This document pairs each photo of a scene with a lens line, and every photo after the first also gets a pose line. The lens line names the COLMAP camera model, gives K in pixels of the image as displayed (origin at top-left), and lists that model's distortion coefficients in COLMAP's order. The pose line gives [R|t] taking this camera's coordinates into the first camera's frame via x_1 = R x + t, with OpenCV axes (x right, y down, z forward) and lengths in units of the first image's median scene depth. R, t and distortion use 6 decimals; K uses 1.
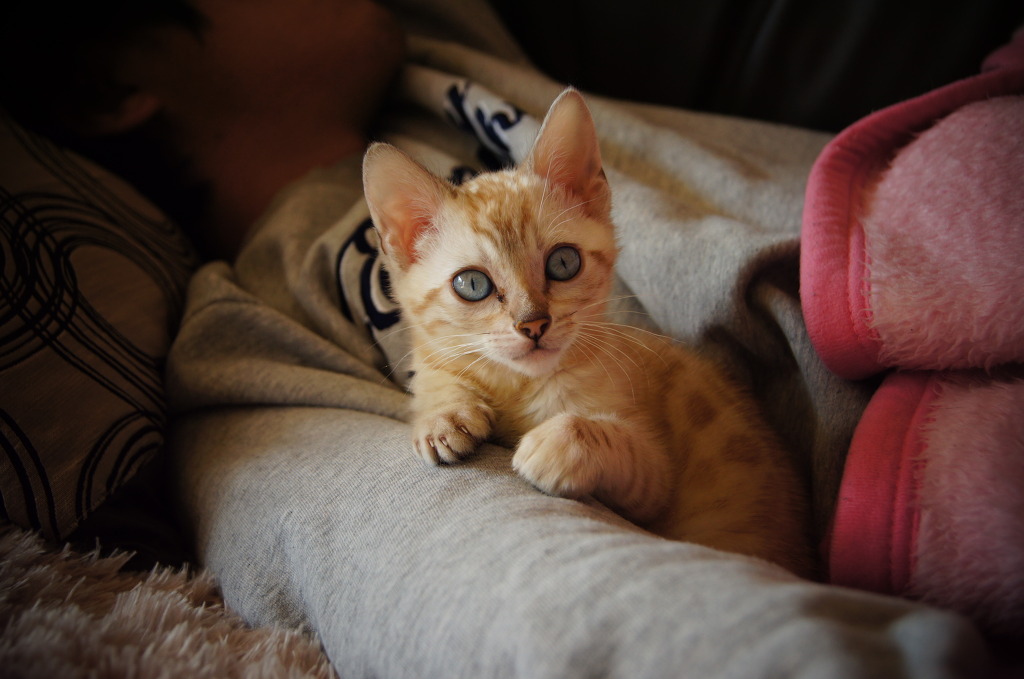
lens RADIAL K [[1587.7, 0, 512.0], [0, 1587.7, 339.5], [0, 0, 1]] dist [0.162556, -0.730056]
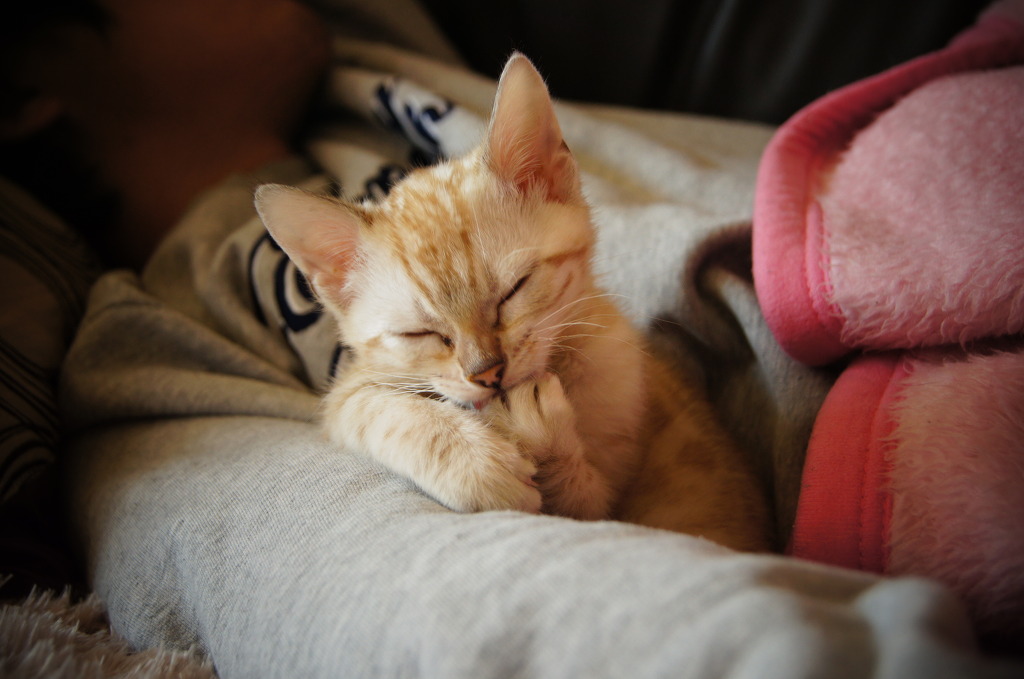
lens RADIAL K [[1587.7, 0, 512.0], [0, 1587.7, 339.5], [0, 0, 1]] dist [0.162556, -0.730056]
pose [[0.999608, -0.023771, 0.014815, 0.030555], [0.024512, 0.998346, -0.052006, 0.055245], [-0.013555, 0.052349, 0.998537, 0.104893]]
